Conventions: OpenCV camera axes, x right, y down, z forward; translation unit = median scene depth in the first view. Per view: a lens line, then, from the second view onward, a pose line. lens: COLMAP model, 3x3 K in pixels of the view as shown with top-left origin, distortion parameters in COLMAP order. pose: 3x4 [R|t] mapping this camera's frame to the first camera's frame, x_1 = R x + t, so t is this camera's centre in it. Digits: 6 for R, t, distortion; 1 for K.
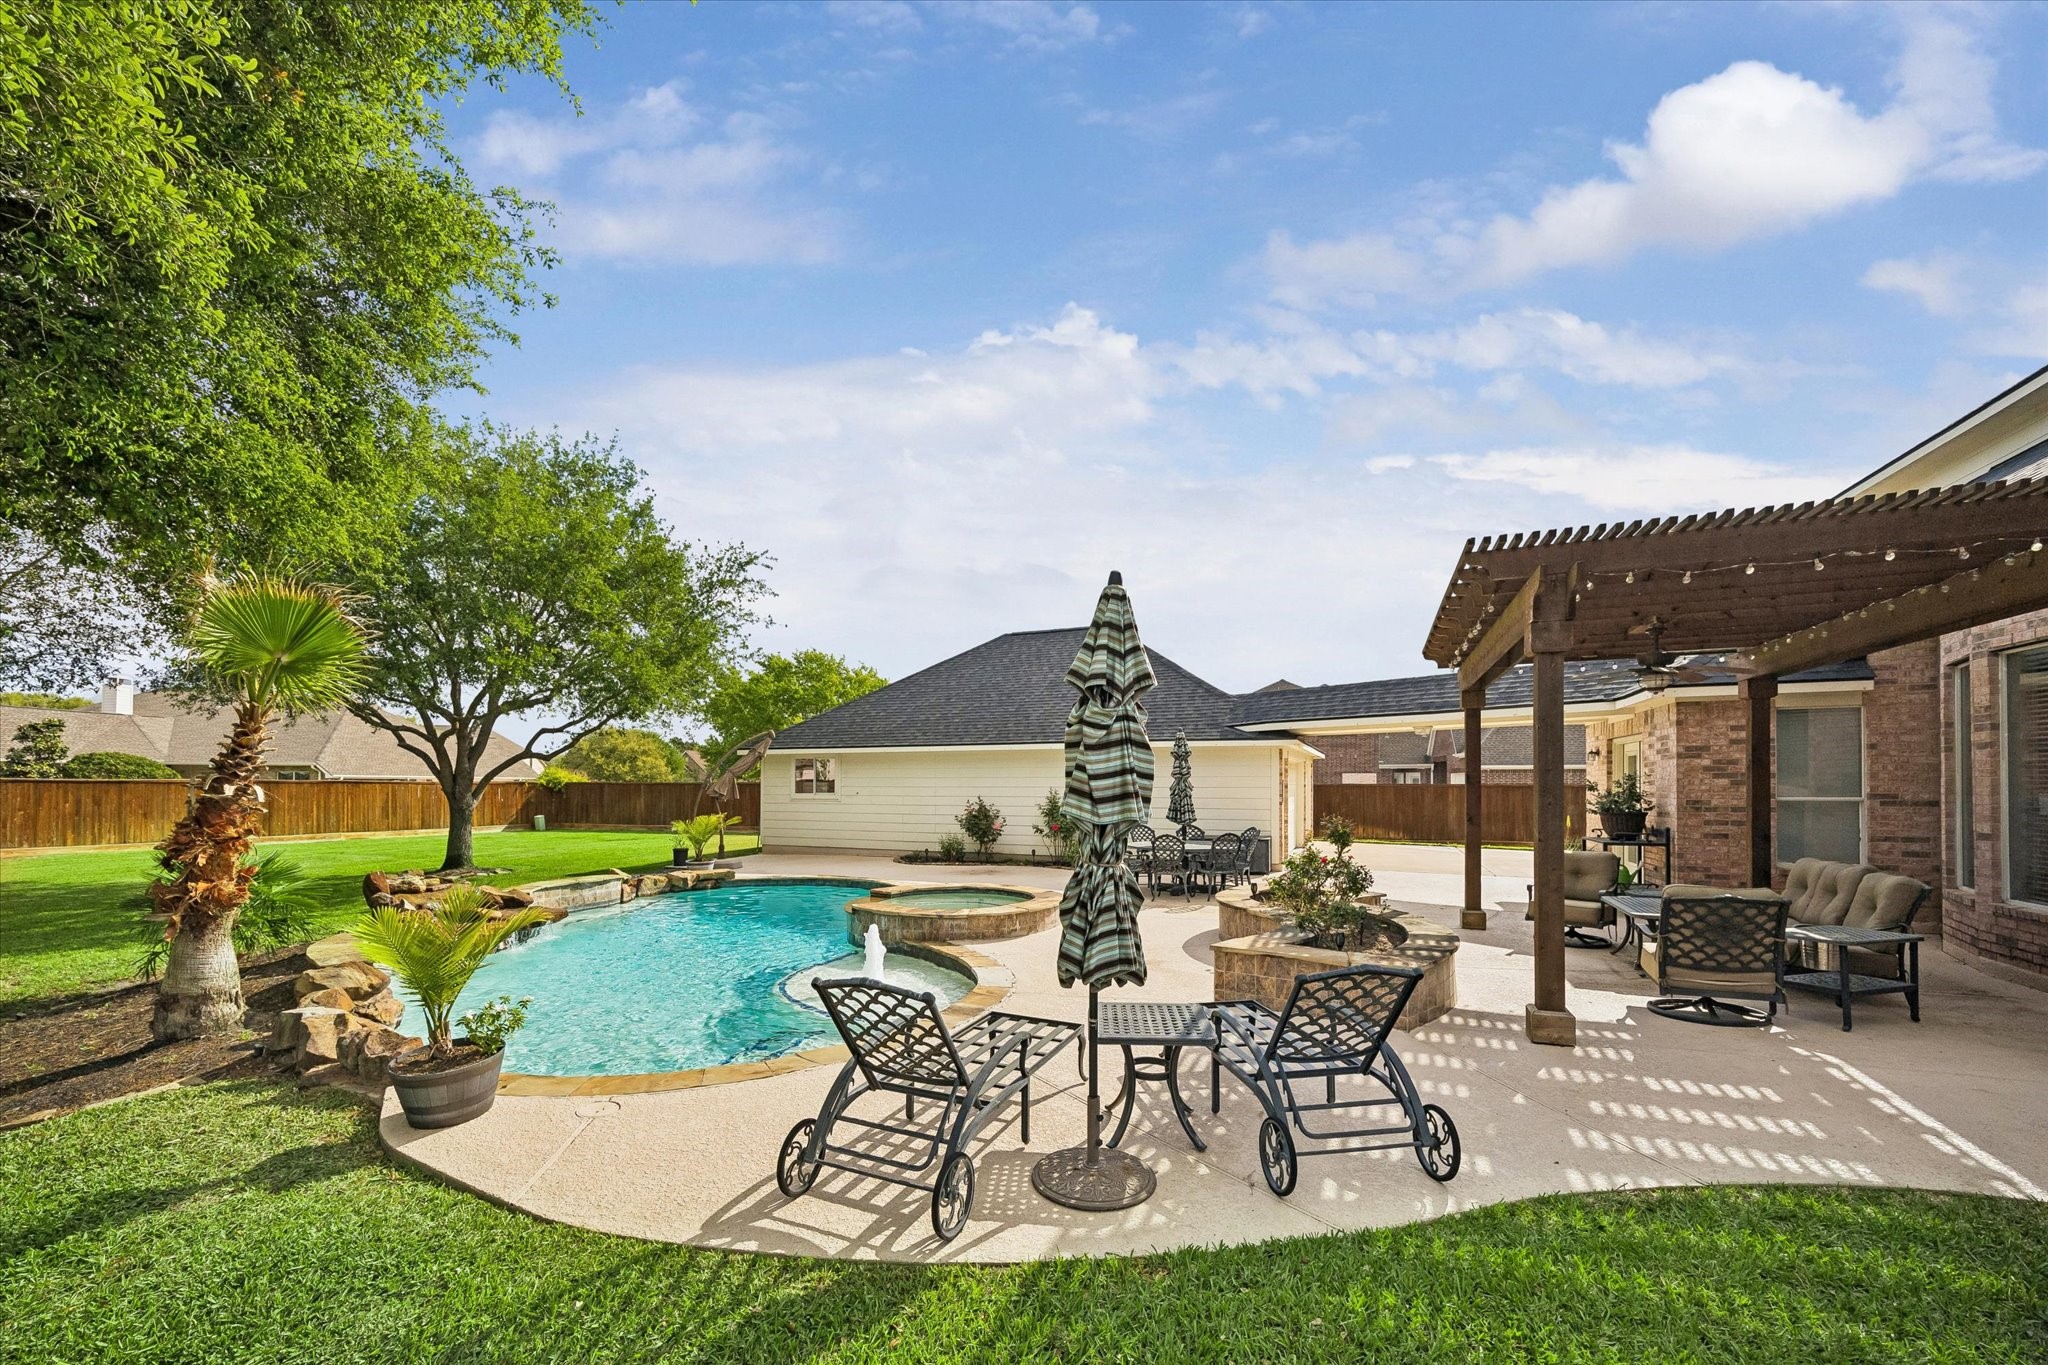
lens RADIAL K [[862.2, 0, 1026.8], [0, 862.2, 777.2], [0, 0, 1]] dist [-0.007964, -0.000054]
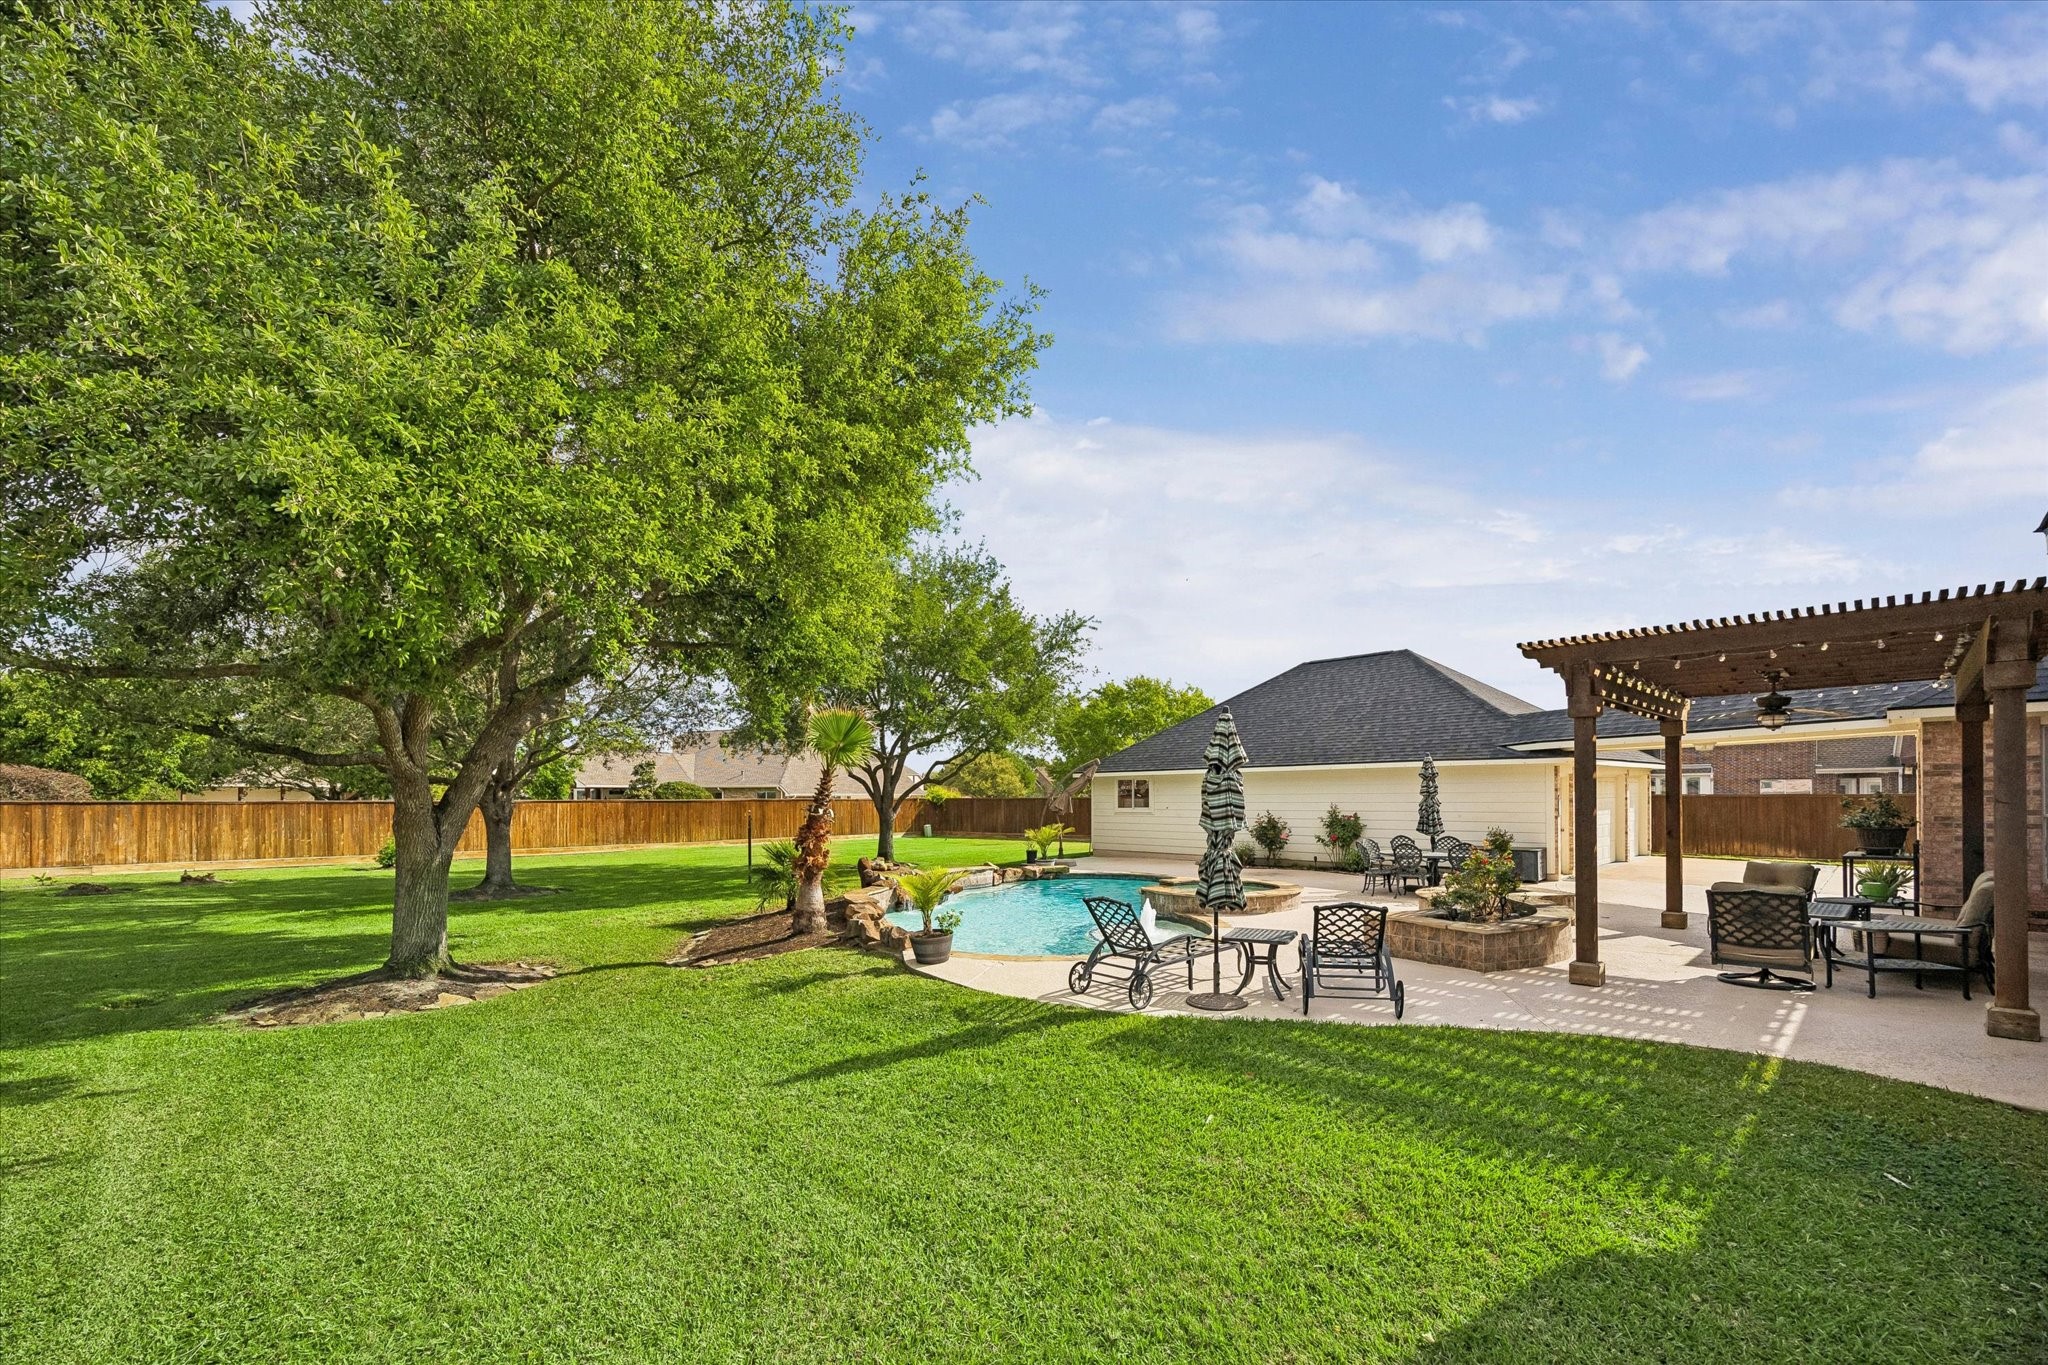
lens RADIAL K [[918.9, 0, 1026.5], [0, 918.9, 824.7], [0, 0, 1]] dist [-0.026471, 0.004801]
pose [[0.925170, 0.005602, -0.379511, 0.142969], [0.010380, 0.999144, 0.040053, -0.014951], [0.379410, -0.040995, 0.924320, -0.346634]]
